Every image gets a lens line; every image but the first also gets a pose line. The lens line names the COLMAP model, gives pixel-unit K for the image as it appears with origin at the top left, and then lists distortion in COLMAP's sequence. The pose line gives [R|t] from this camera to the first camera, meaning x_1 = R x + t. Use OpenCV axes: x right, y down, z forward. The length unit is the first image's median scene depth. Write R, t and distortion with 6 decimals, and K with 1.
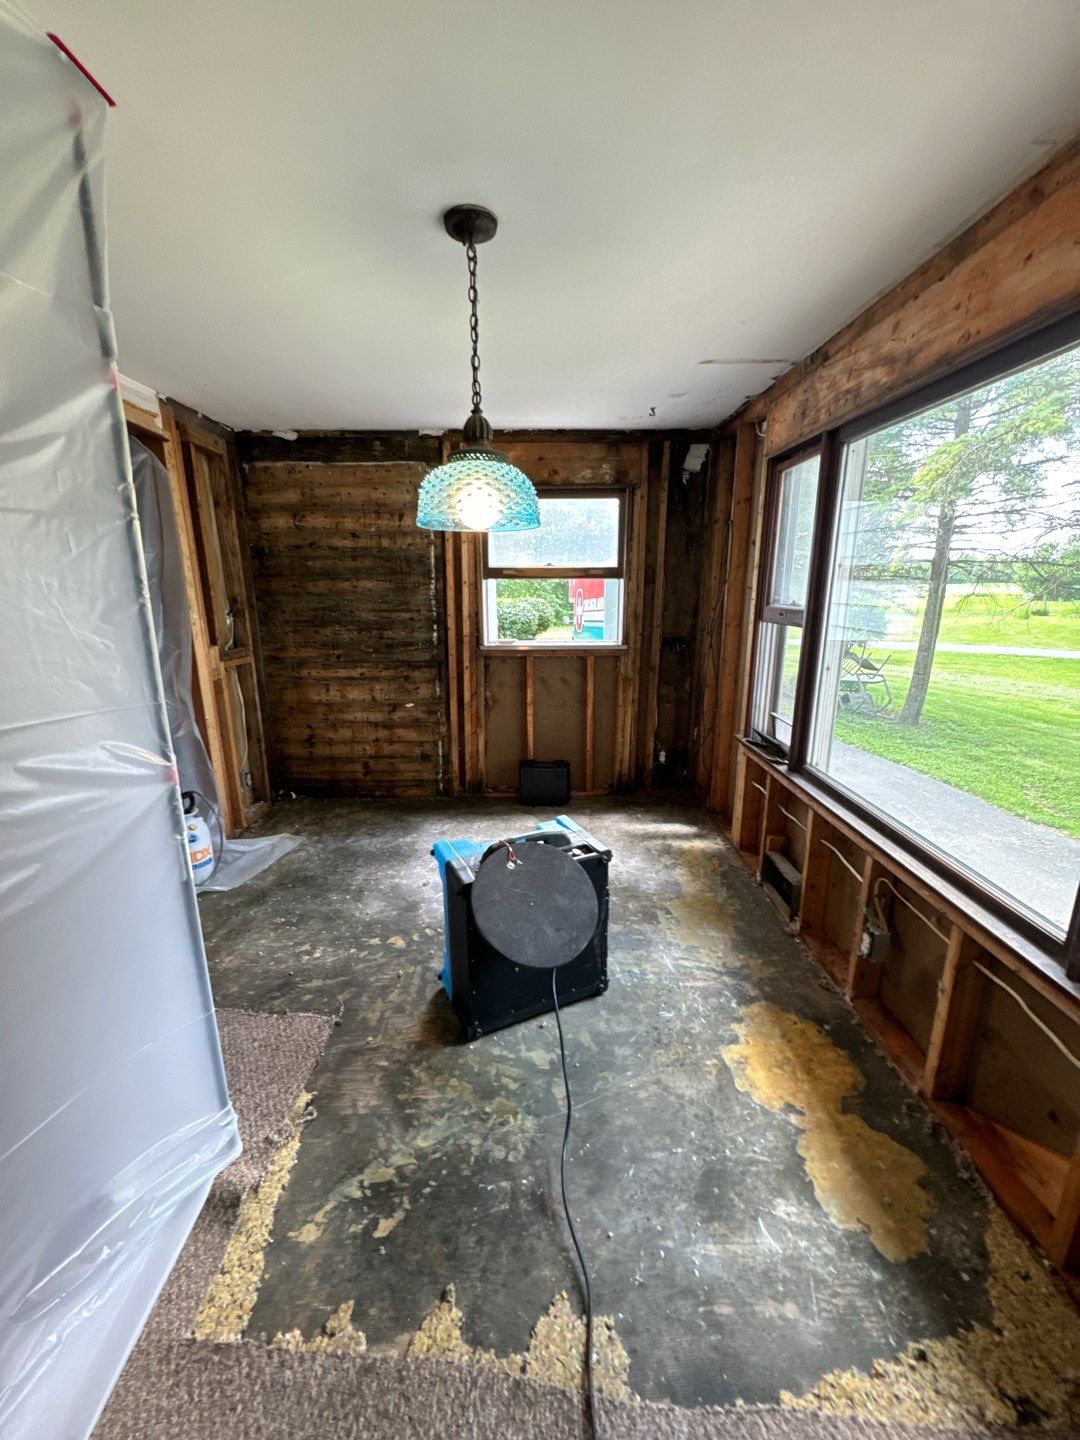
lens RADIAL K [[572.3, 0, 541.0], [0, 572.3, 719.9], [0, 0, 1]] dist [-0.002385, 0.000239]
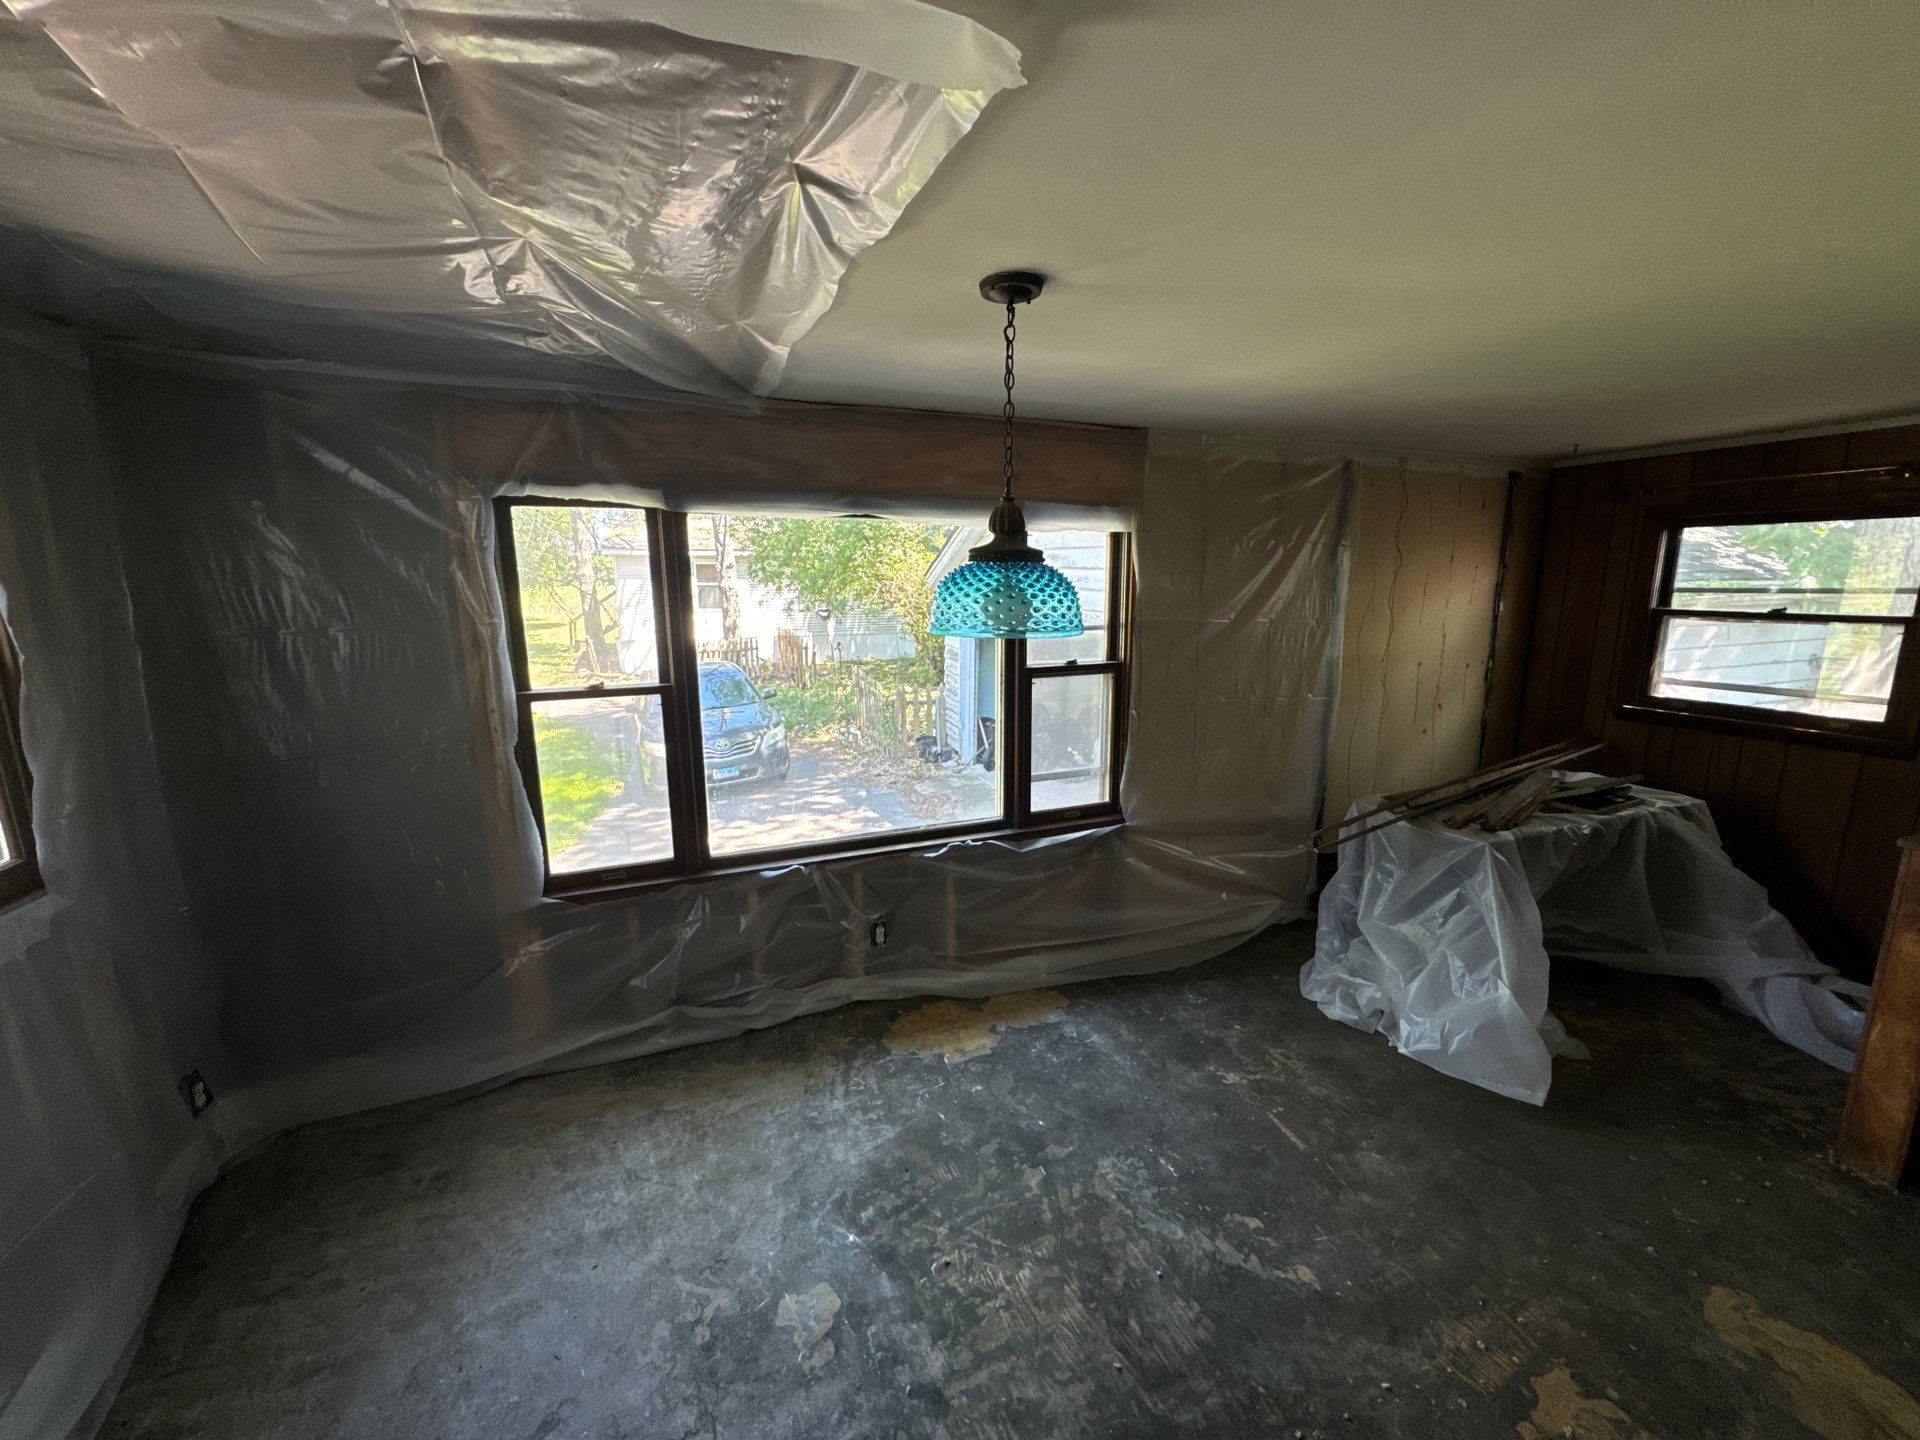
lens RADIAL K [[763.1, 0, 953.2], [0, 763.1, 721.9], [0, 0, 1]] dist [-0.002385, 0.000239]
pose [[-0.357819, -0.171614, 0.917886, -0.501959], [0.225964, 0.937840, 0.263432, -0.239082], [-0.906039, 0.301670, -0.296798, 0.654670]]
